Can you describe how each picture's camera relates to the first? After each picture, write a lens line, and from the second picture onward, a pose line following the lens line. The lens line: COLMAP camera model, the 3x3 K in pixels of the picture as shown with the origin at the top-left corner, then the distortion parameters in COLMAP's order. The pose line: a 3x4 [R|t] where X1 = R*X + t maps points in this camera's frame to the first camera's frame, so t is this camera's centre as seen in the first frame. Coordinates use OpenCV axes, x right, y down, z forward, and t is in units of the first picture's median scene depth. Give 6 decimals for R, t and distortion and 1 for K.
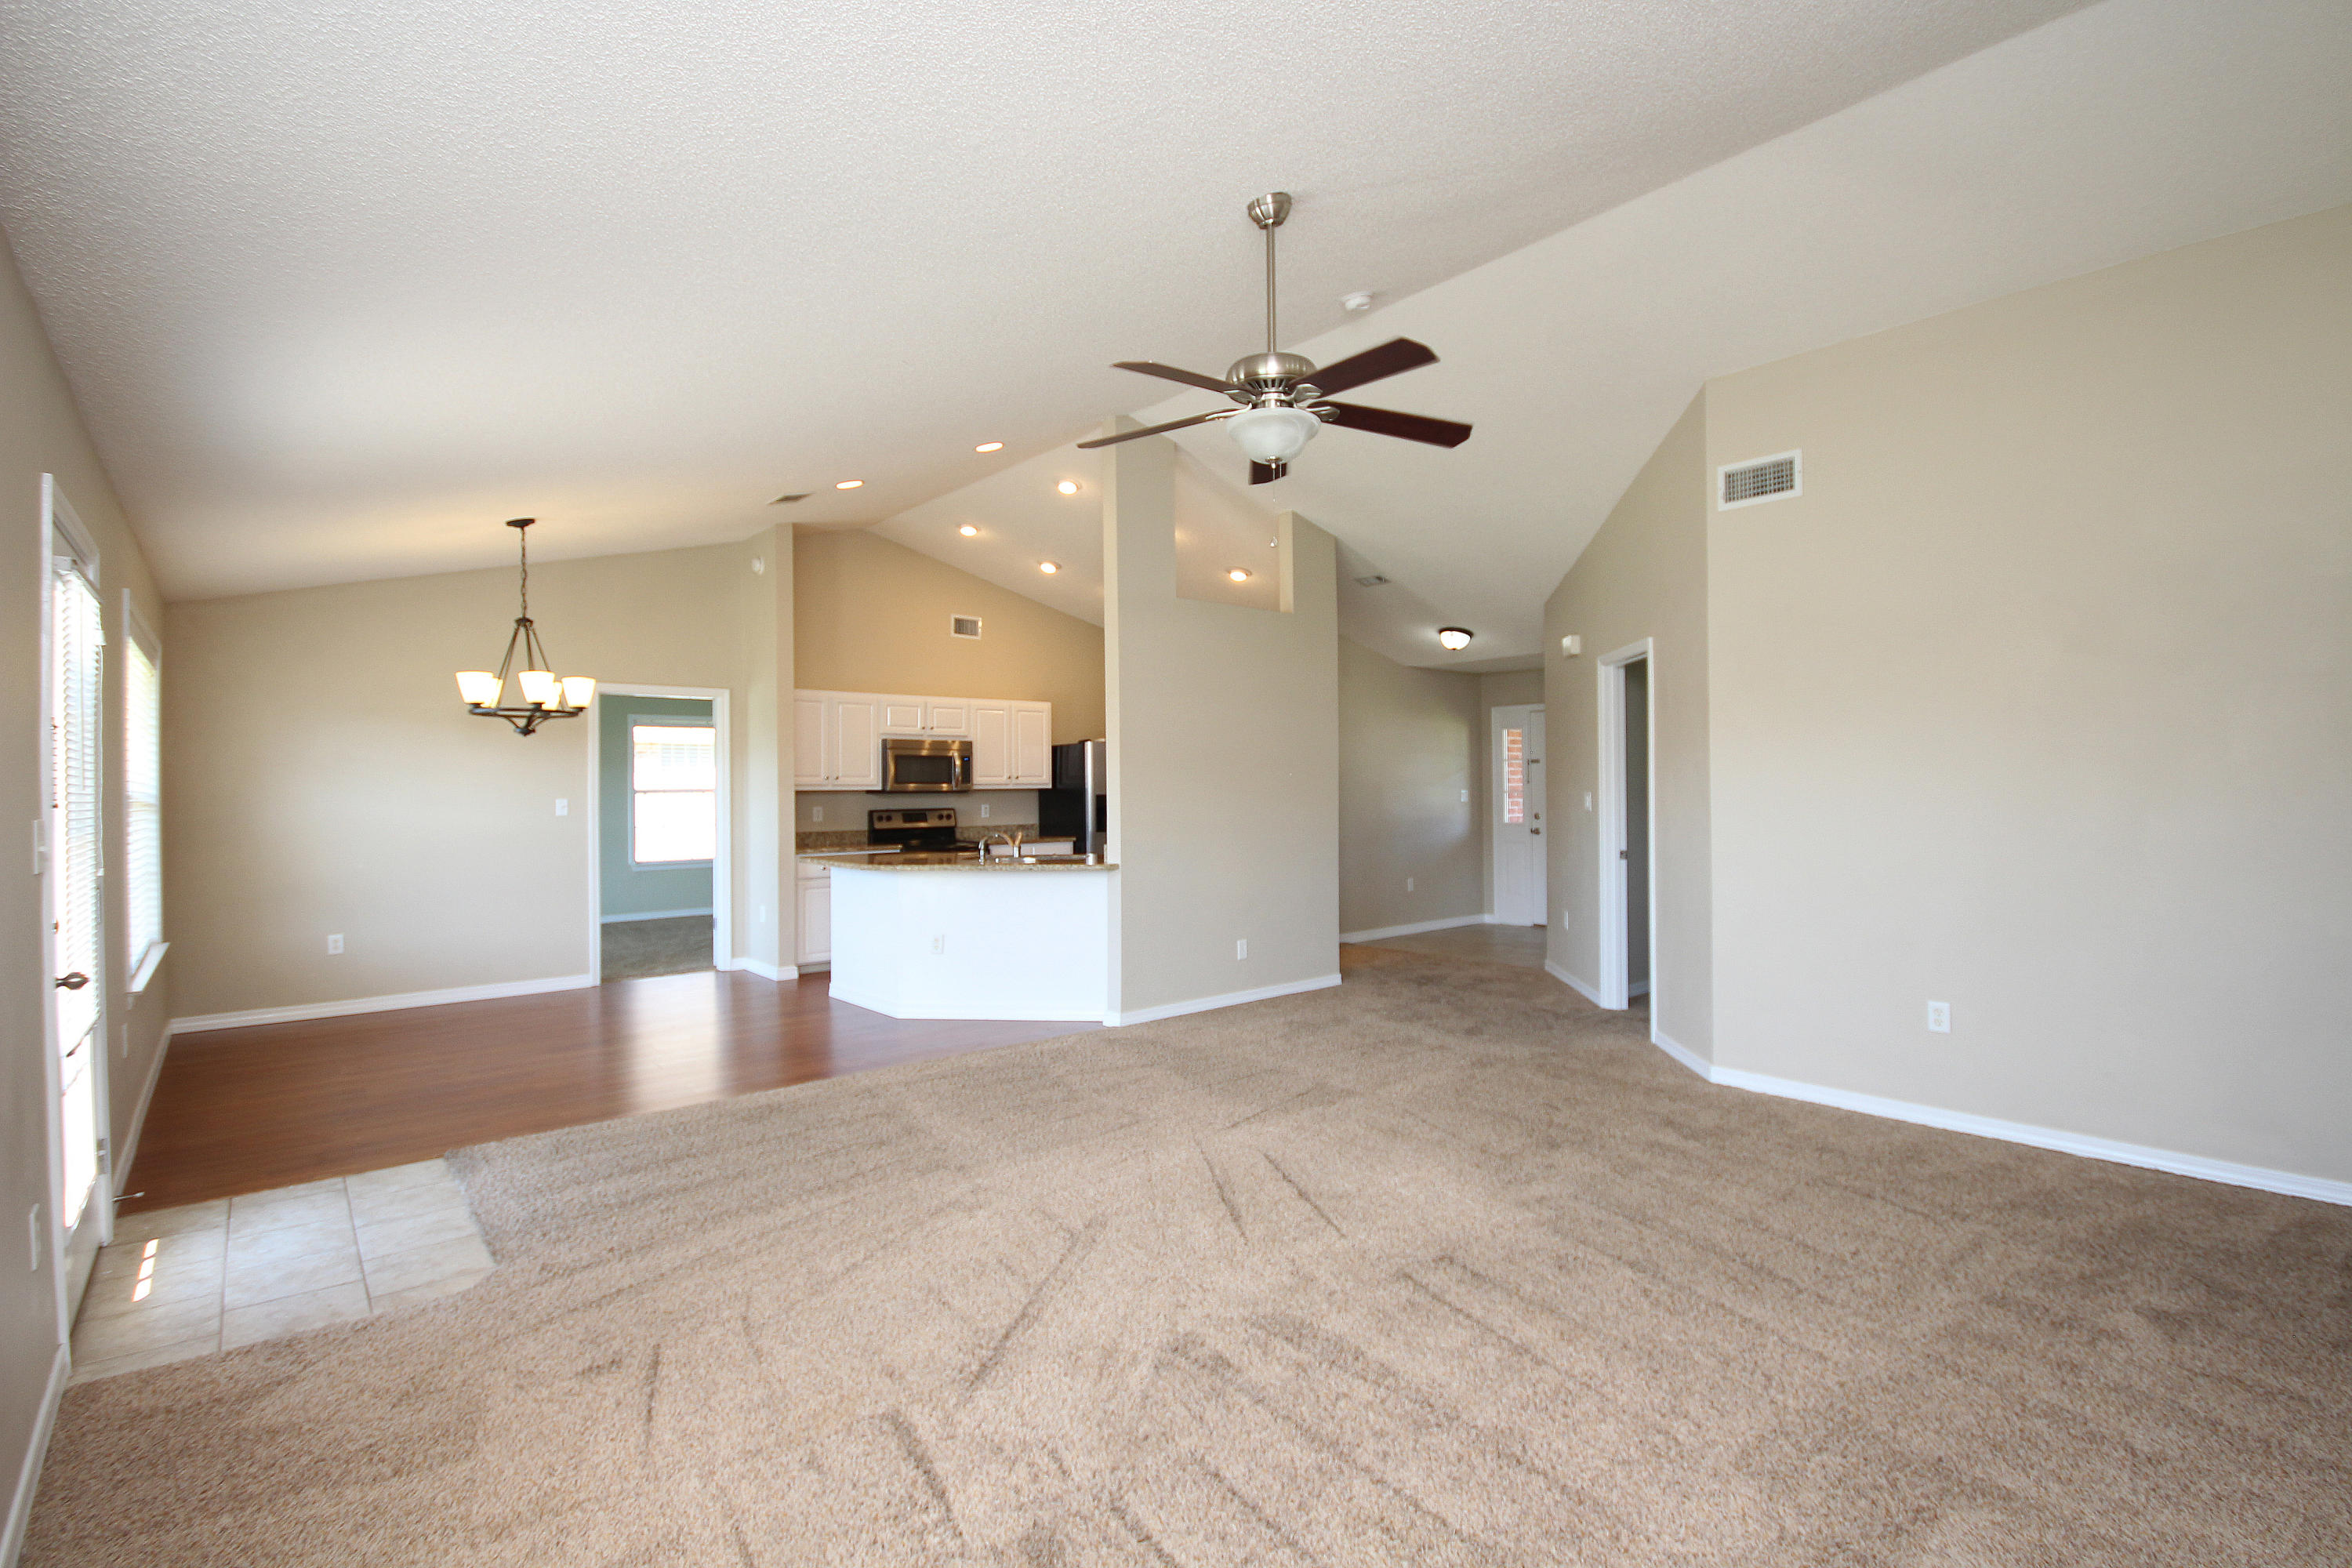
lens RADIAL K [[1093.7, 0, 1174.4], [0, 1093.7, 787.3], [0, 0, 1]] dist [0.002371, -0.008029]
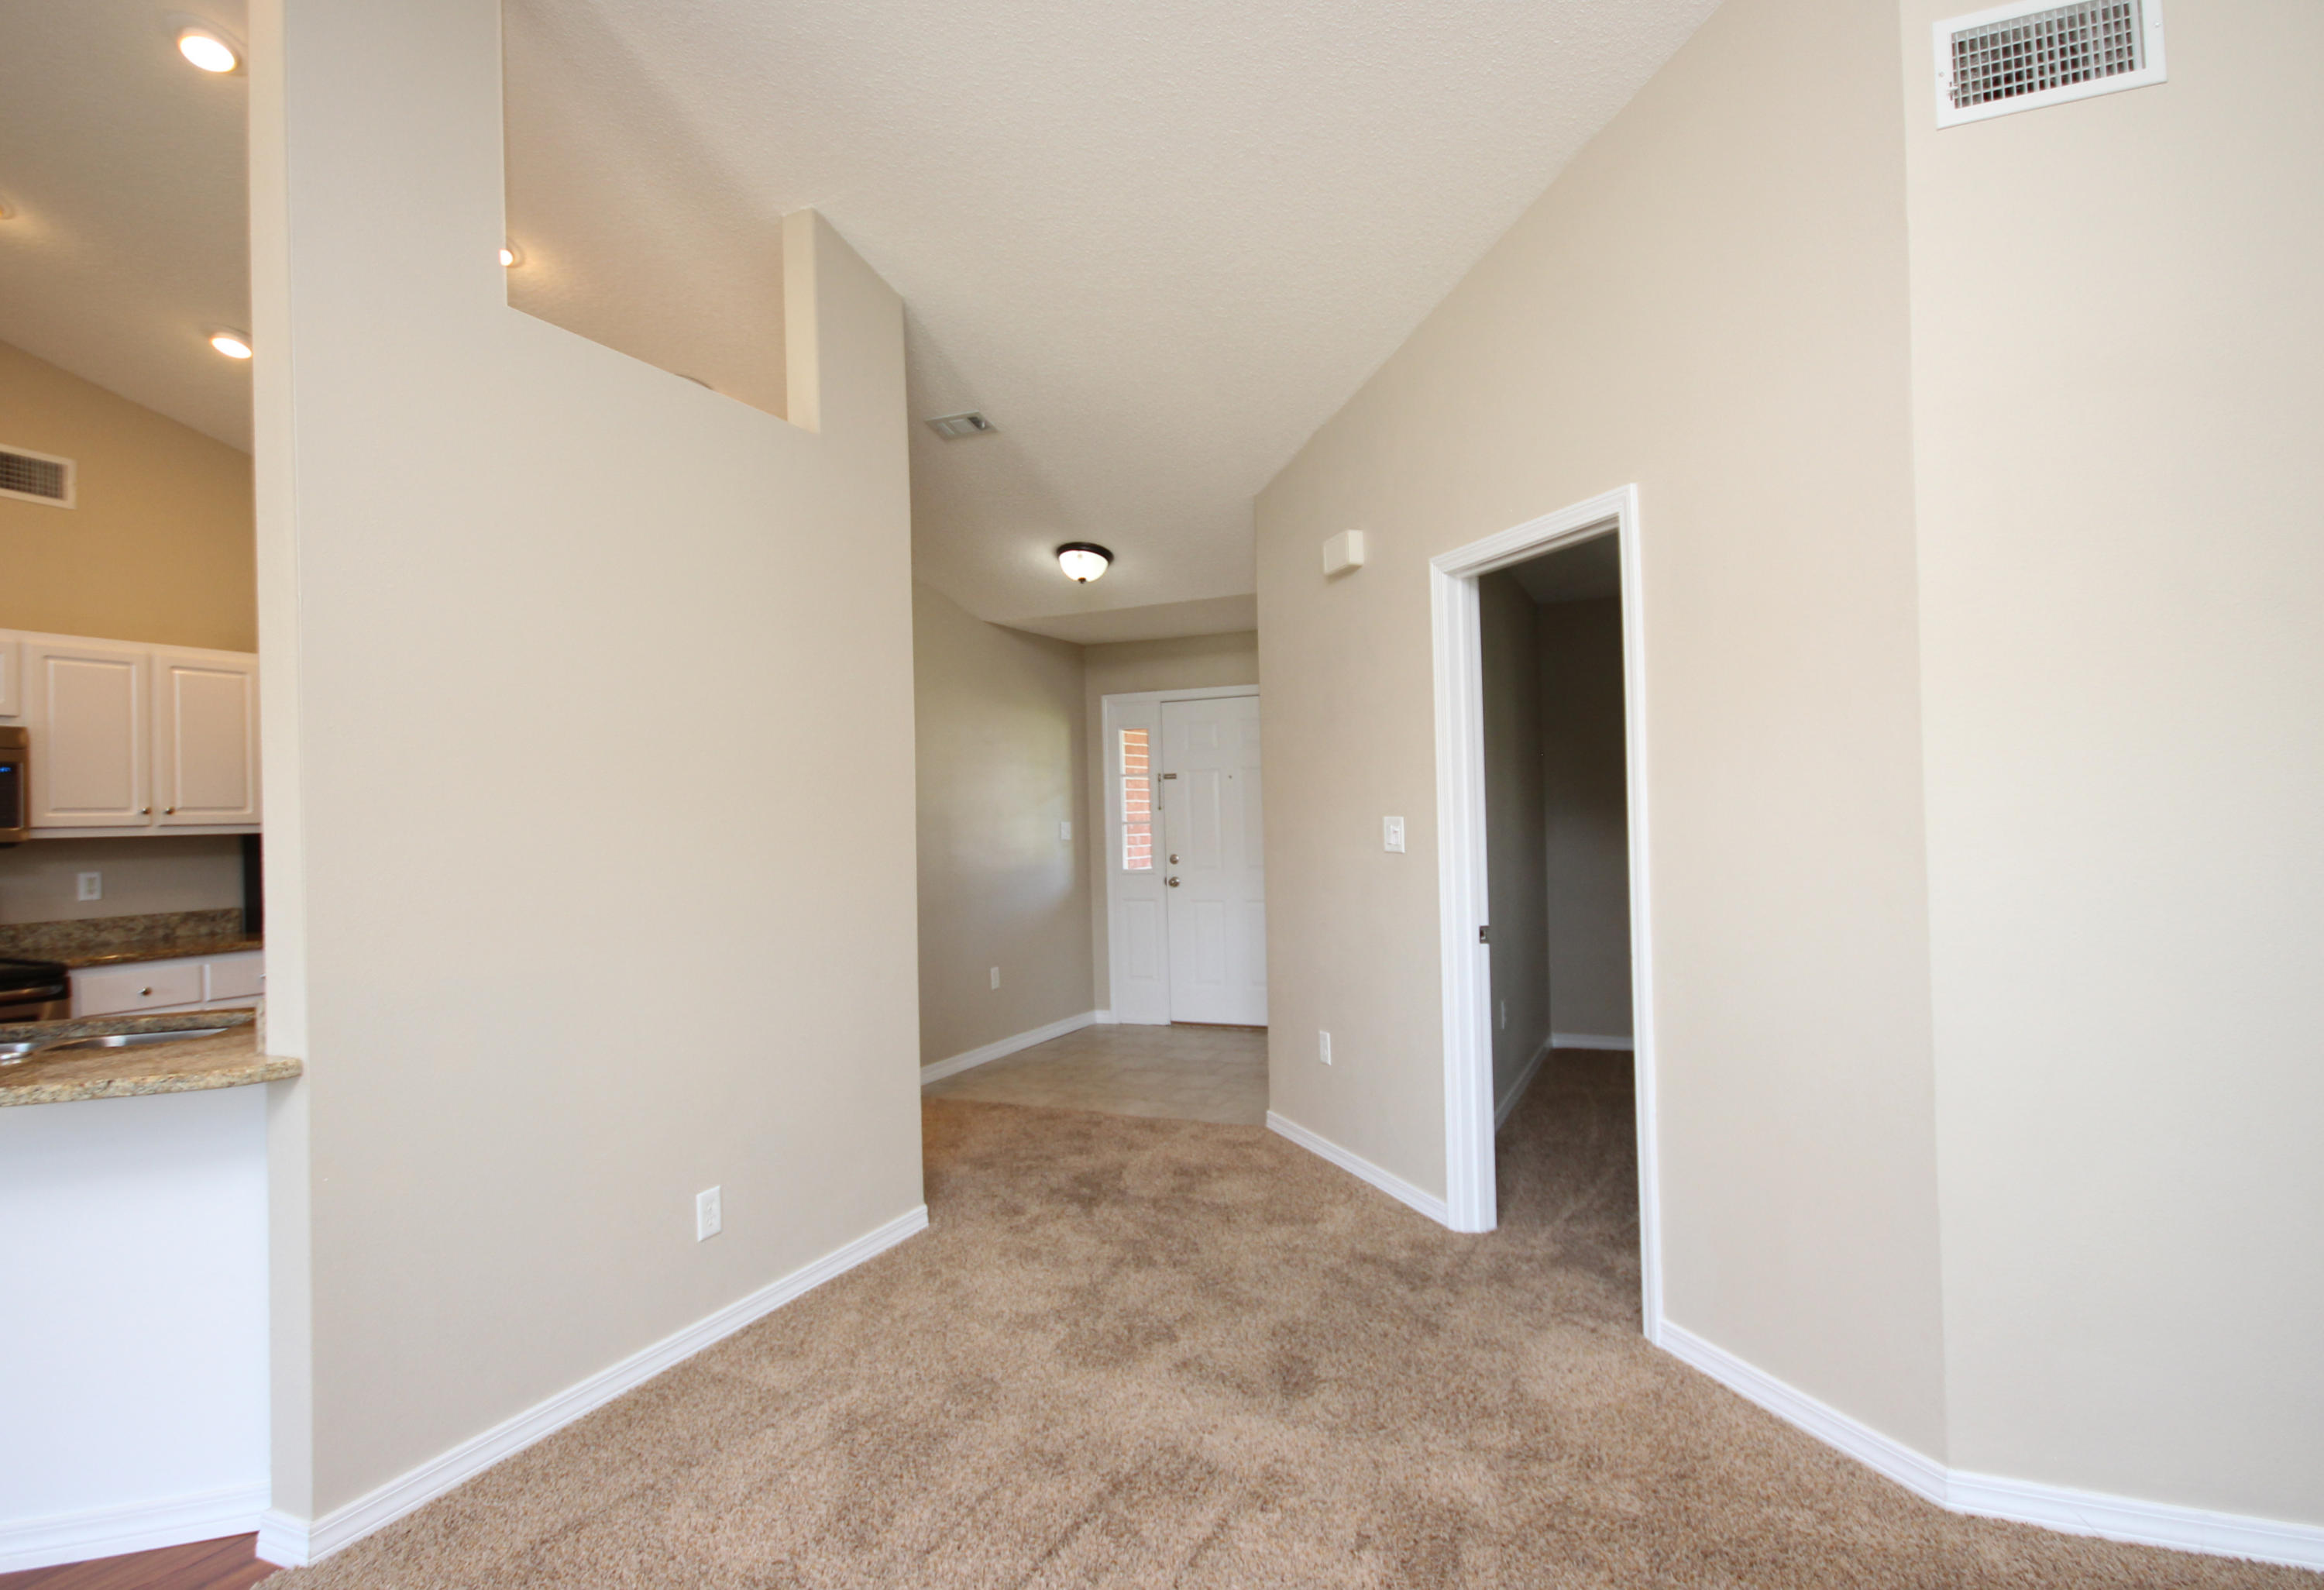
lens RADIAL K [[1138.4, 0, 1164.0], [0, 1138.4, 800.0], [0, 0, 1]] dist [-0.001165, -0.002356]
pose [[0.897728, -0.008902, 0.440461, 0.021699], [0.018720, 0.999664, -0.017951, 0.002866], [-0.440153, 0.024360, 0.897592, 0.403452]]
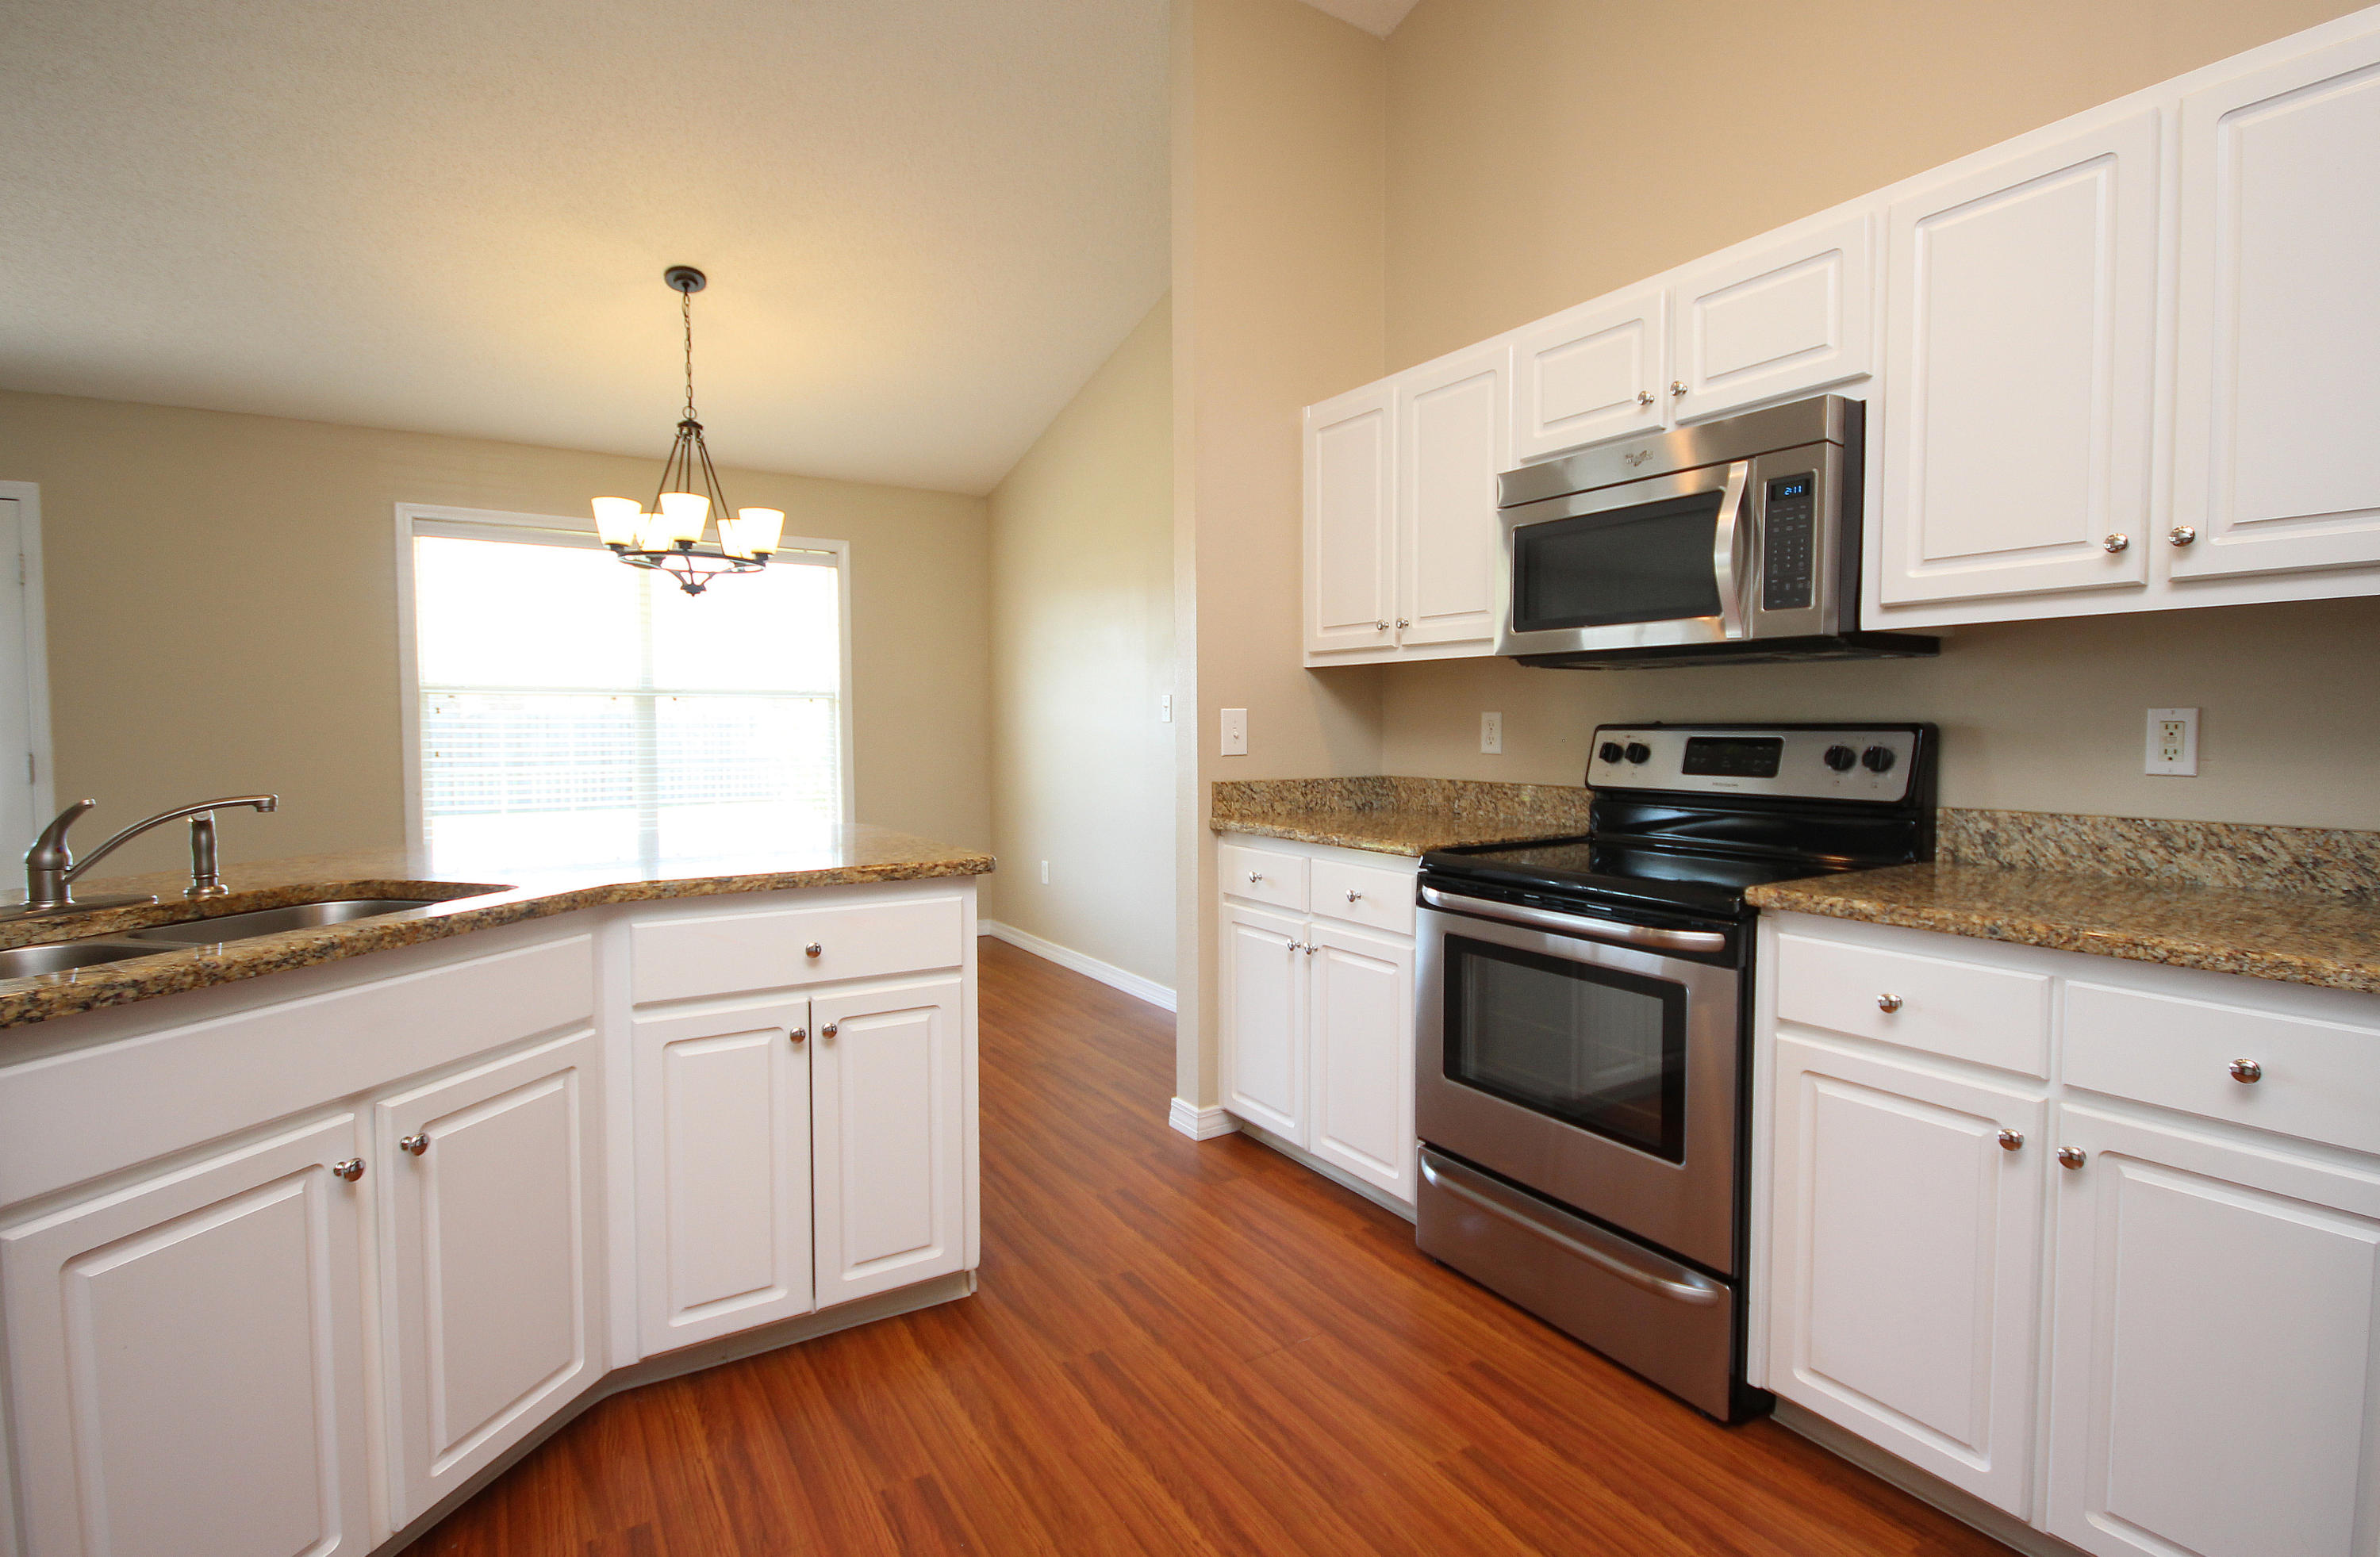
lens RADIAL K [[1119.6, 0, 1188.0], [0, 1119.6, 759.6], [0, 0, 1]] dist [0.006561, -0.003980]
pose [[-0.142110, 0.051902, -0.988489, 0.044065], [0.012427, 0.998639, 0.050648, 0.013932], [0.989773, -0.005086, -0.142561, 0.911662]]
